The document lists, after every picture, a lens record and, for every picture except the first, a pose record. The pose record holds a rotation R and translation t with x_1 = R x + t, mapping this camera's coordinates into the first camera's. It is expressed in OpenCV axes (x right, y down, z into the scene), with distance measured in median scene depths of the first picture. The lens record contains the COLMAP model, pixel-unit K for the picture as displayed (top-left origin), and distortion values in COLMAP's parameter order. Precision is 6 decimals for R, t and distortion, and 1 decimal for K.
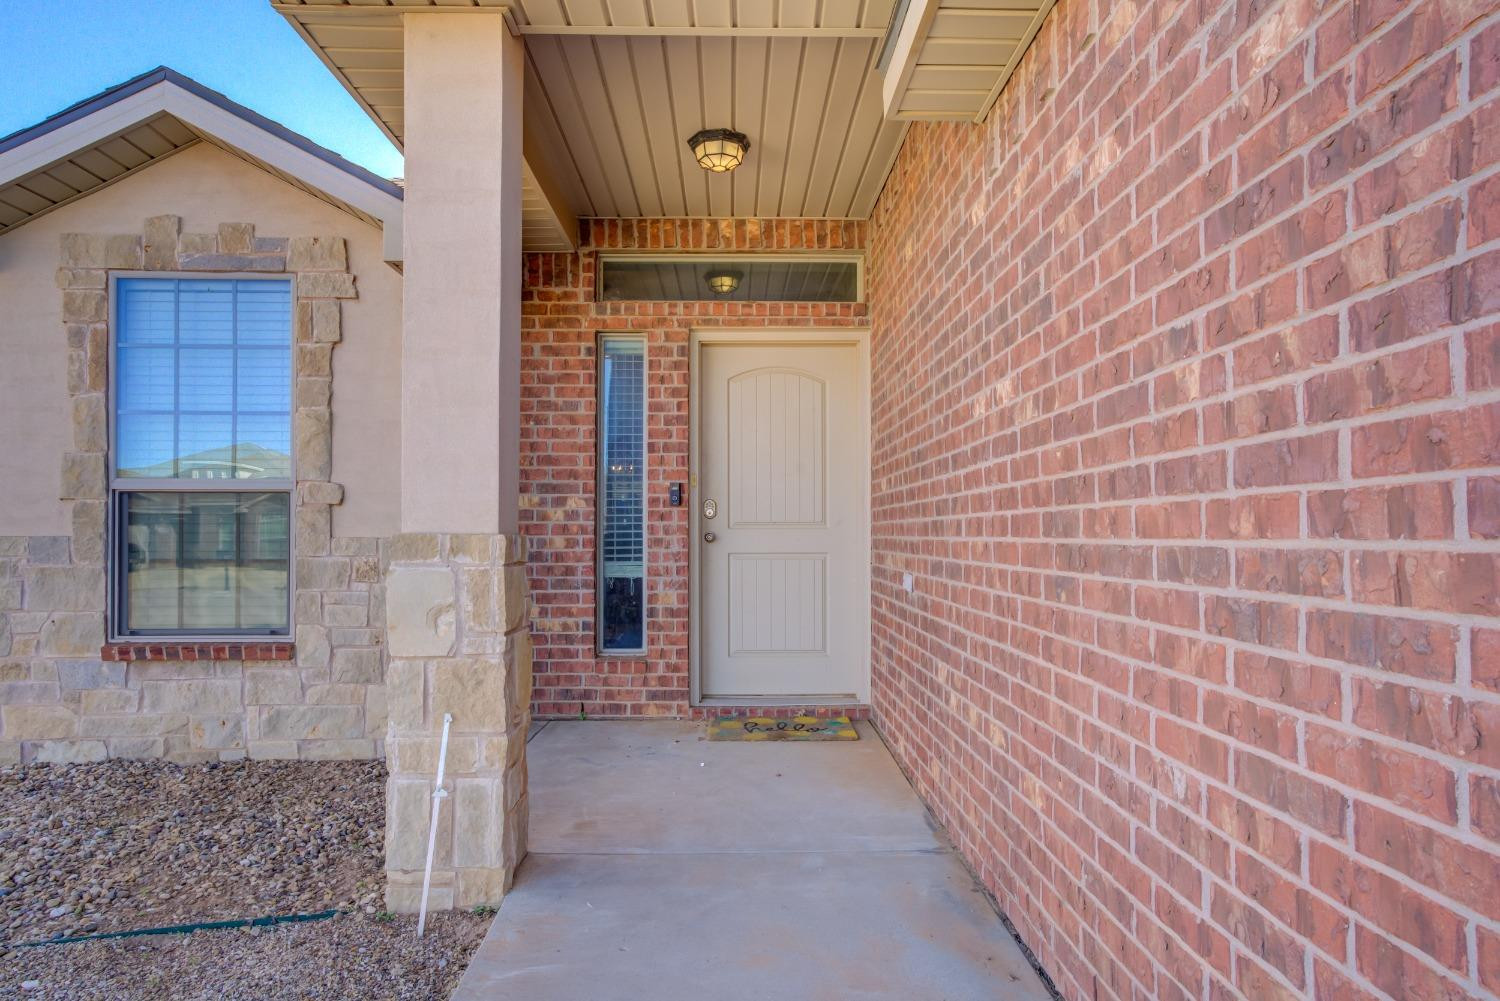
lens RADIAL K [[875.6, 0, 750.0], [0, 875.6, 500.5], [0, 0, 1]] dist [-0.002675, 0.001753]
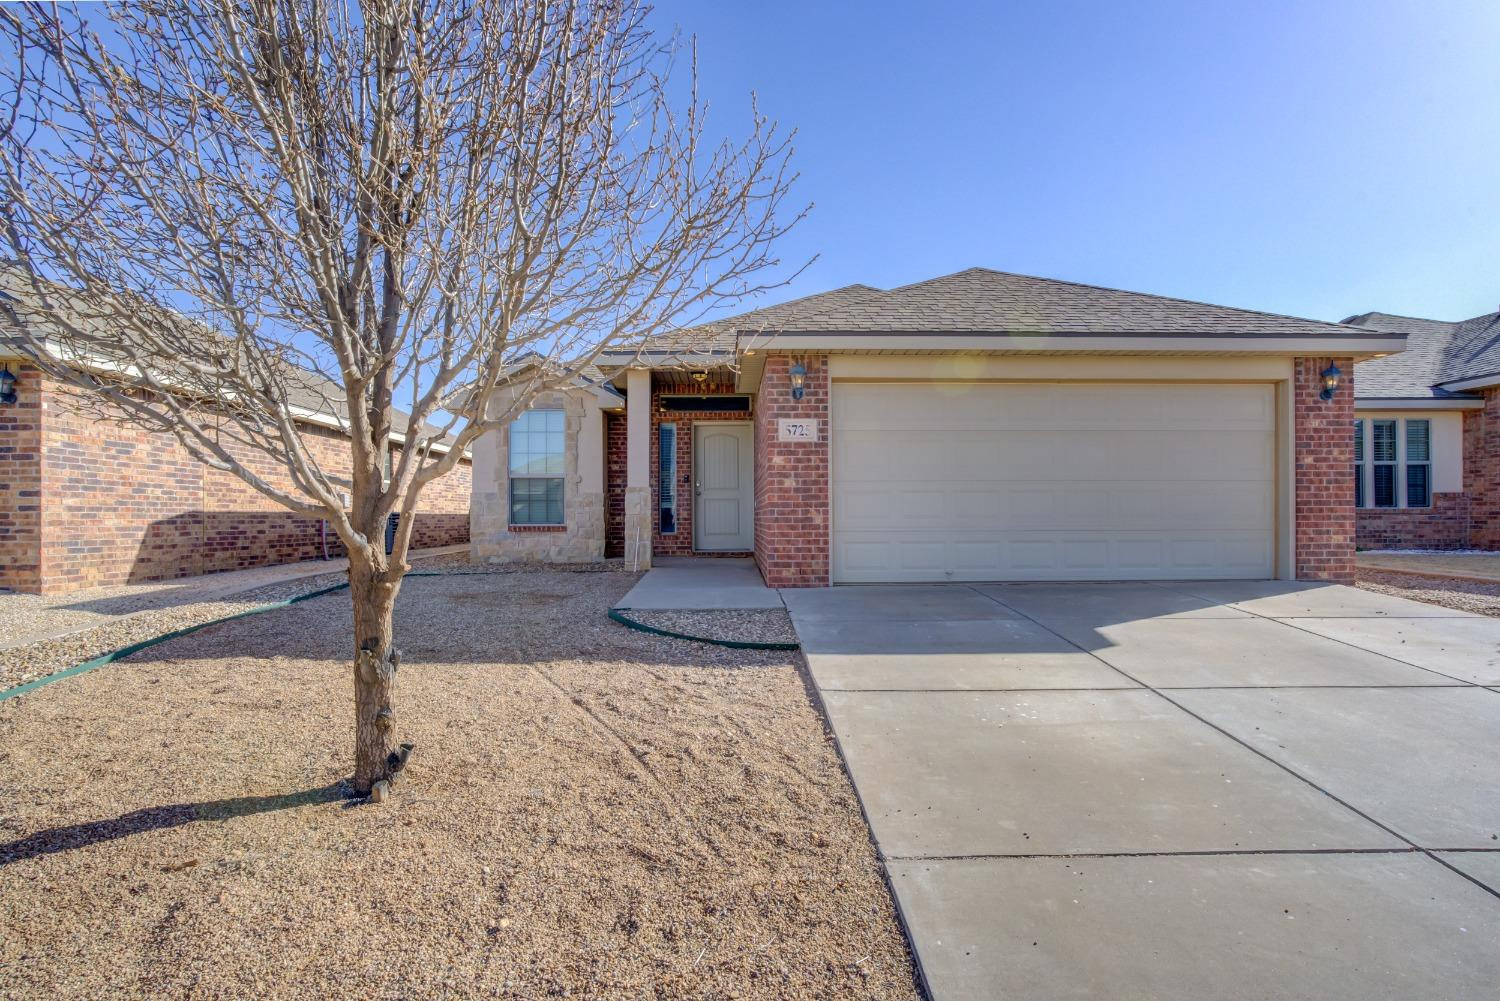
lens RADIAL K [[875.6, 0, 750.0], [0, 875.6, 500.5], [0, 0, 1]] dist [-0.002675, 0.001753]
pose [[0.999994, -0.003091, 0.001808, 0.137677], [0.003058, 0.999826, 0.018398, 0.013925], [-0.001864, -0.018392, 0.999829, -2.160288]]
